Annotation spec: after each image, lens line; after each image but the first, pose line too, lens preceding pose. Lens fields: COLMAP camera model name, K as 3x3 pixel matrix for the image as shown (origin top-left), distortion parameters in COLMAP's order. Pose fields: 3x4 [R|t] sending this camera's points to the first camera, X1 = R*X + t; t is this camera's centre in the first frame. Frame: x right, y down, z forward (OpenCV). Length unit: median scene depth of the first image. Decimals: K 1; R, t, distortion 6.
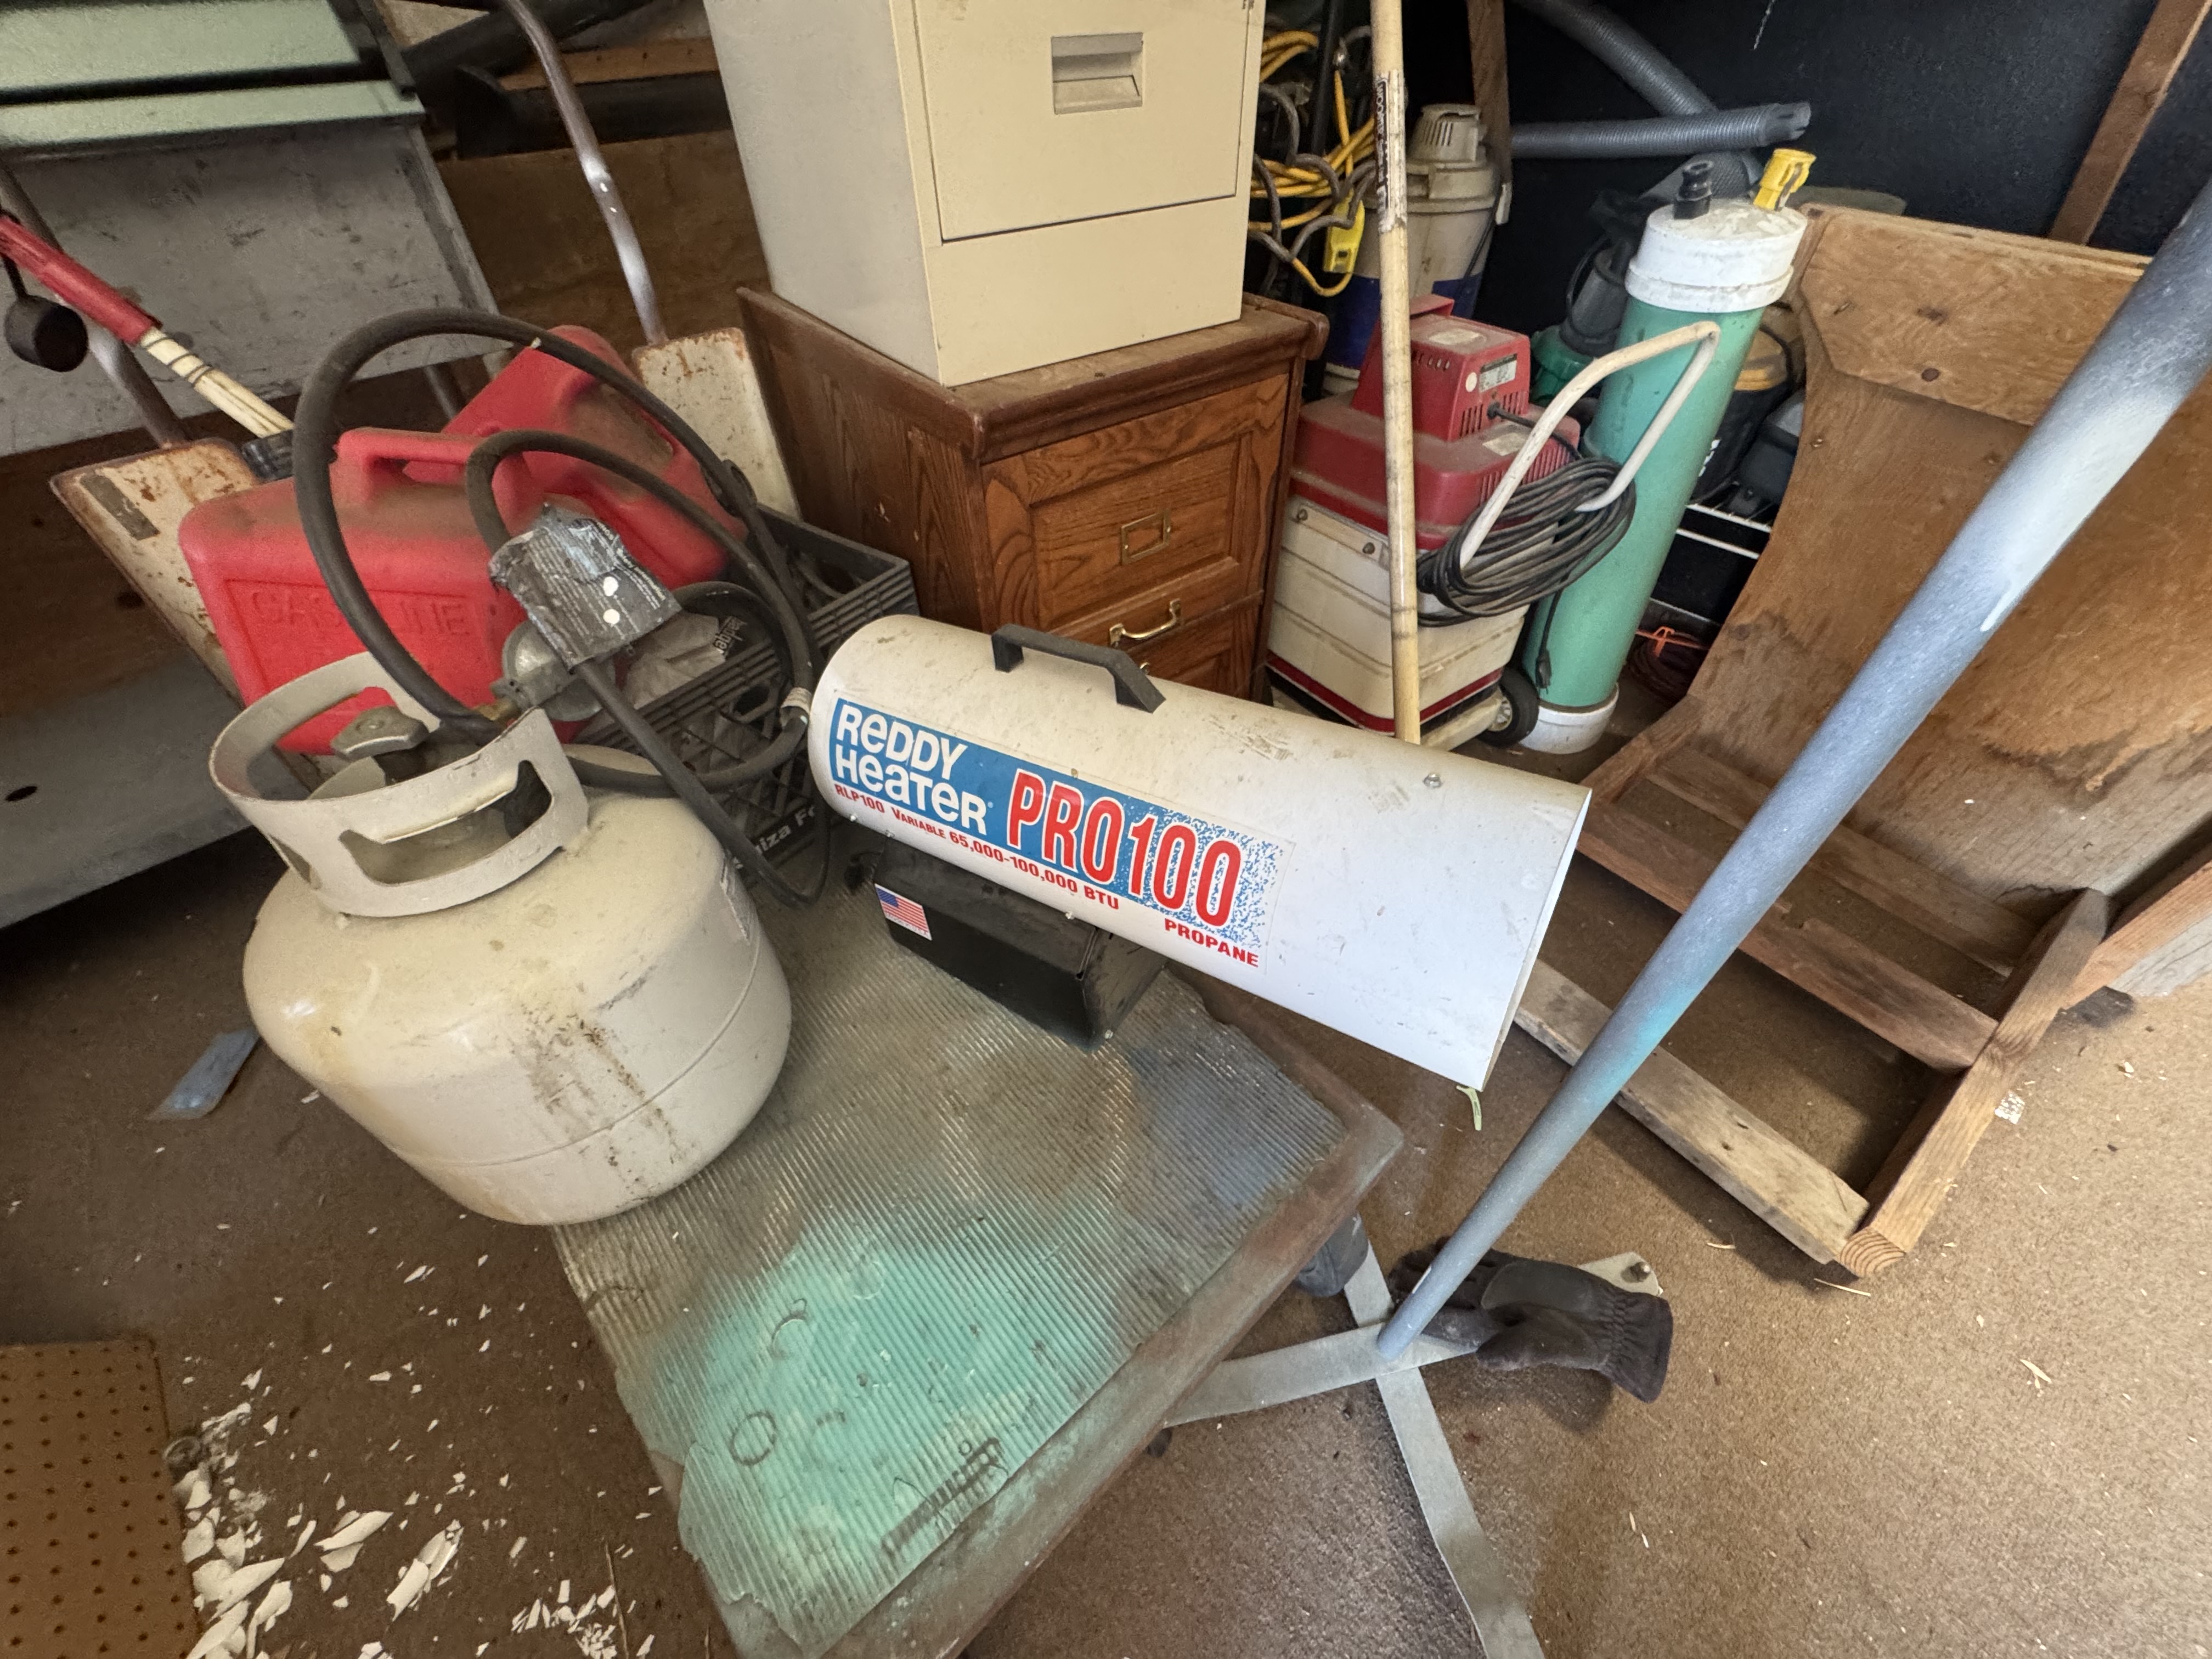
lens RADIAL K [[889.4, 0, 1110.7], [0, 889.4, 827.1], [0, 0, 1]] dist [-0.002606, -0.000139]
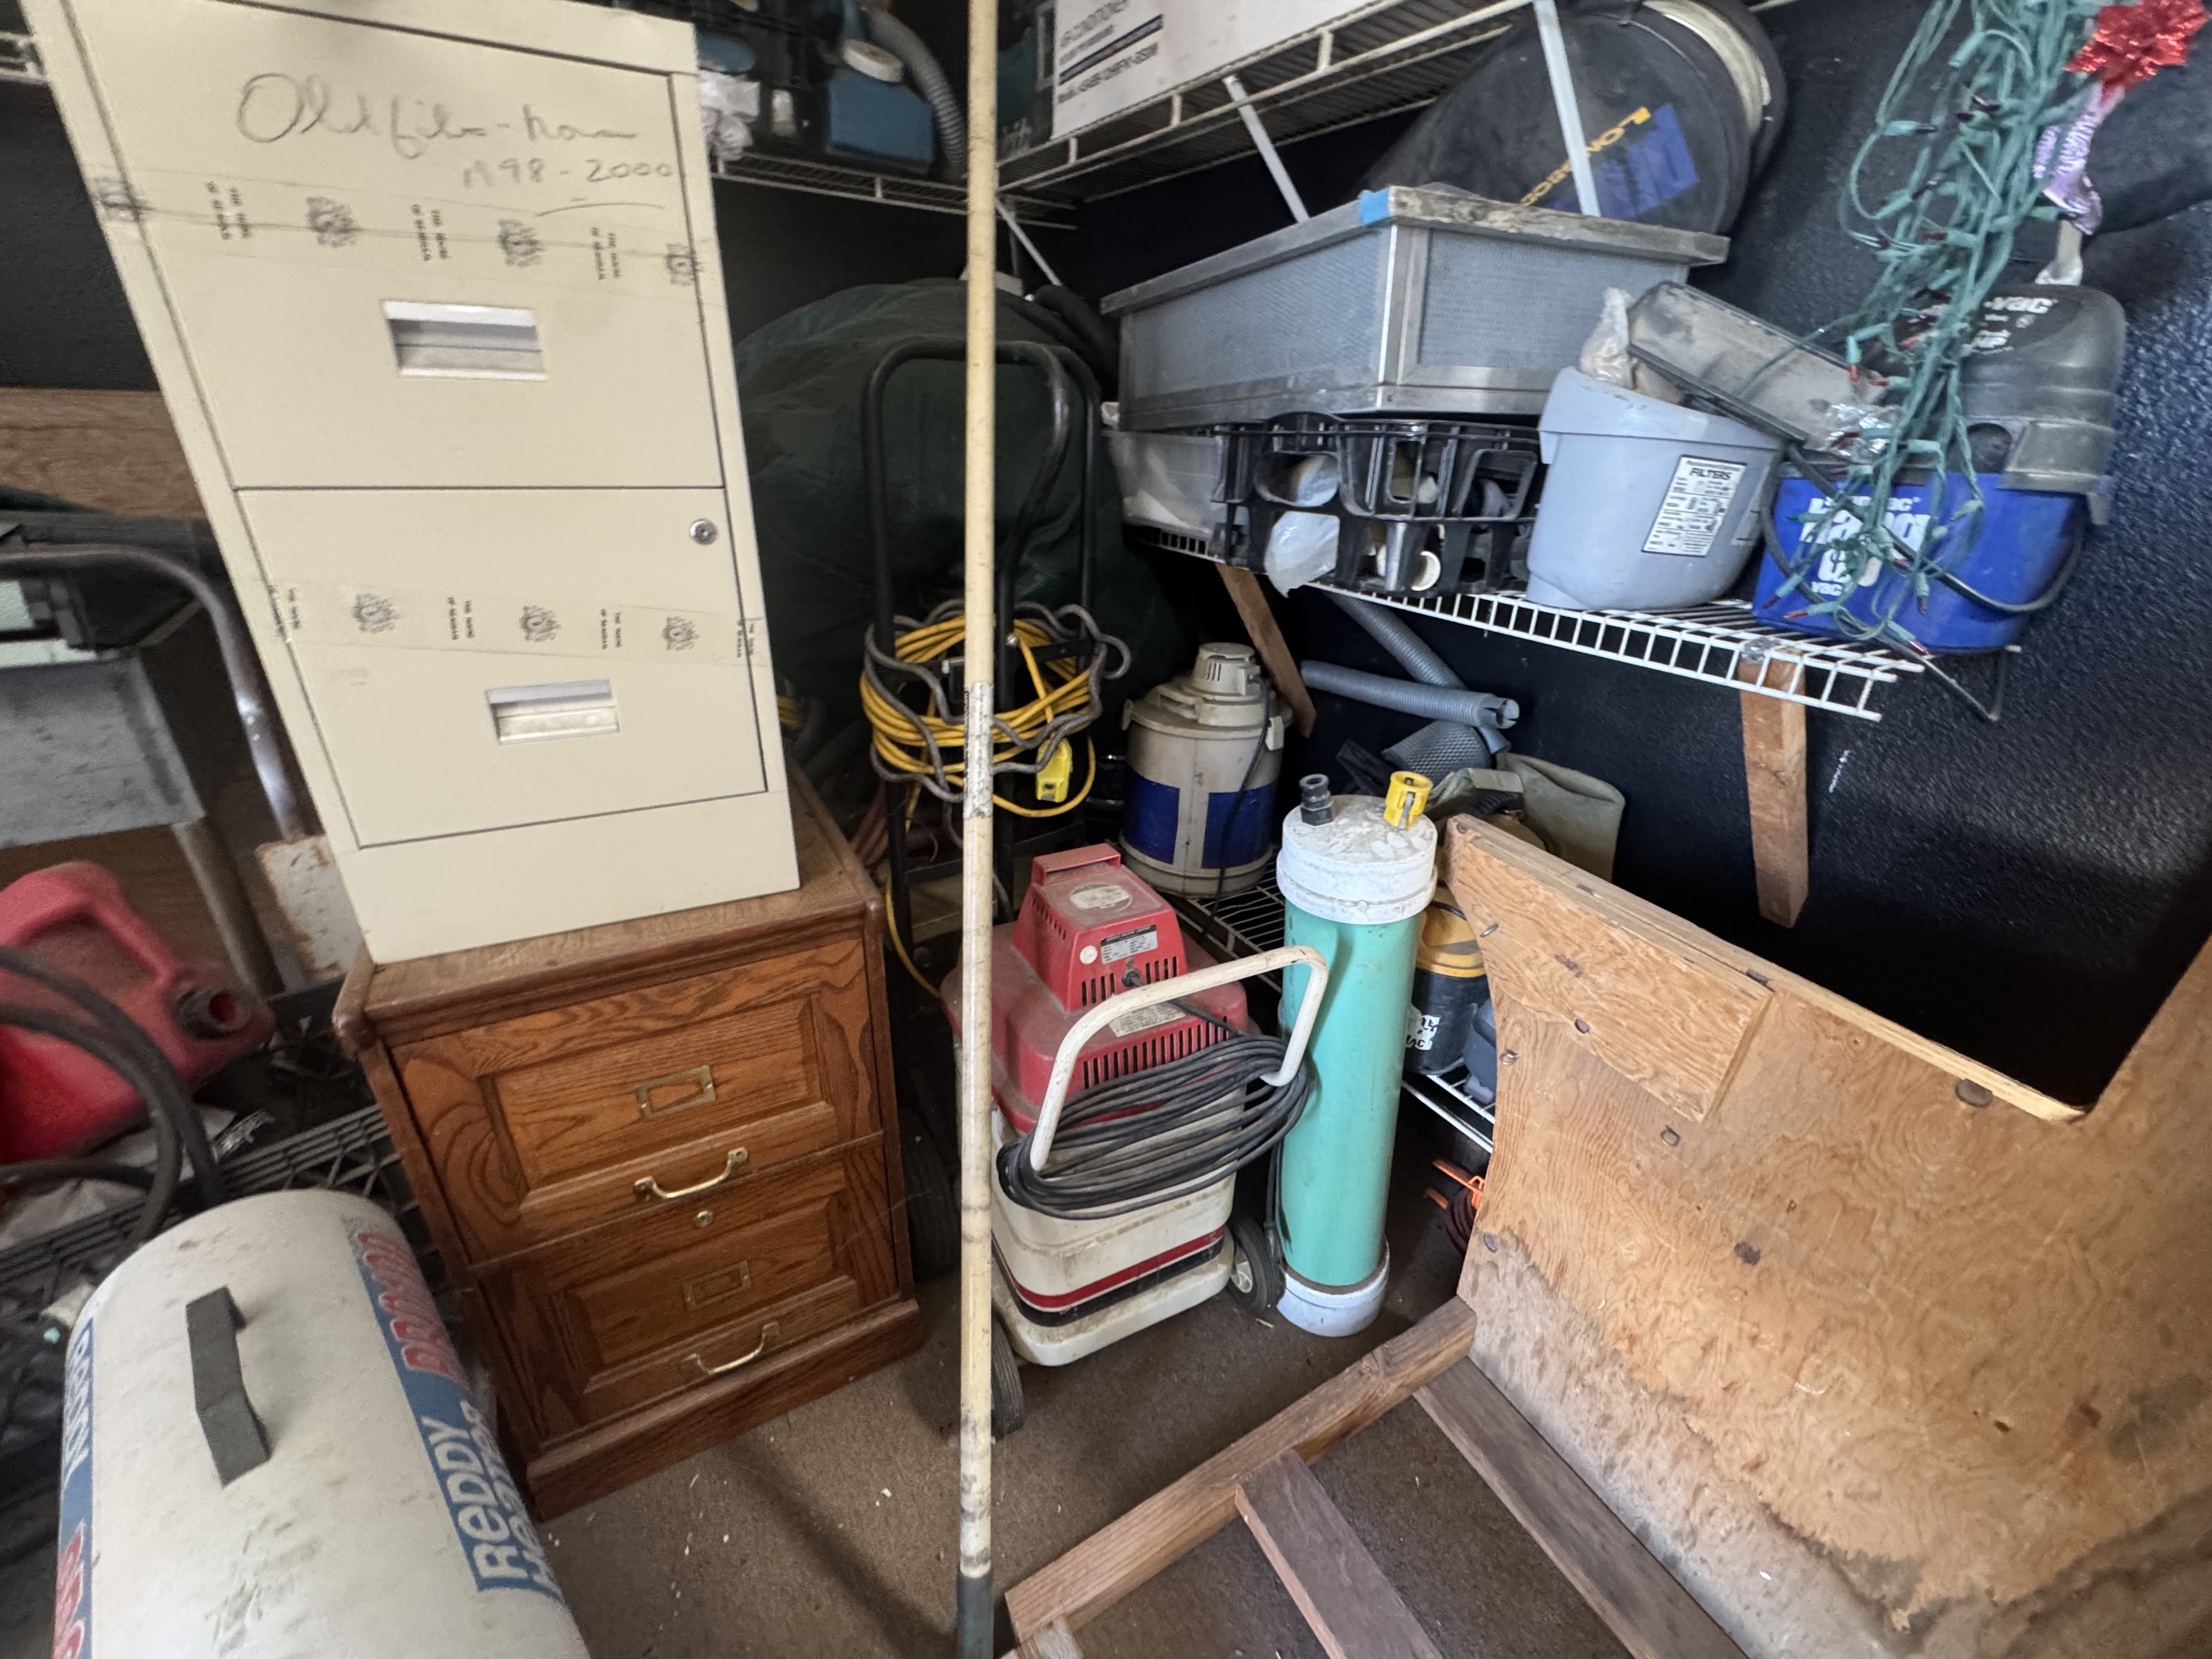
lens RADIAL K [[889.4, 0, 1102.0], [0, 889.4, 832.1], [0, 0, 1]] dist [-0.002606, -0.000139]
pose [[0.986754, 0.104498, -0.124082, 0.549005], [-0.139619, 0.936524, -0.321605, -0.341923], [0.082599, 0.334669, 0.938709, 0.092744]]
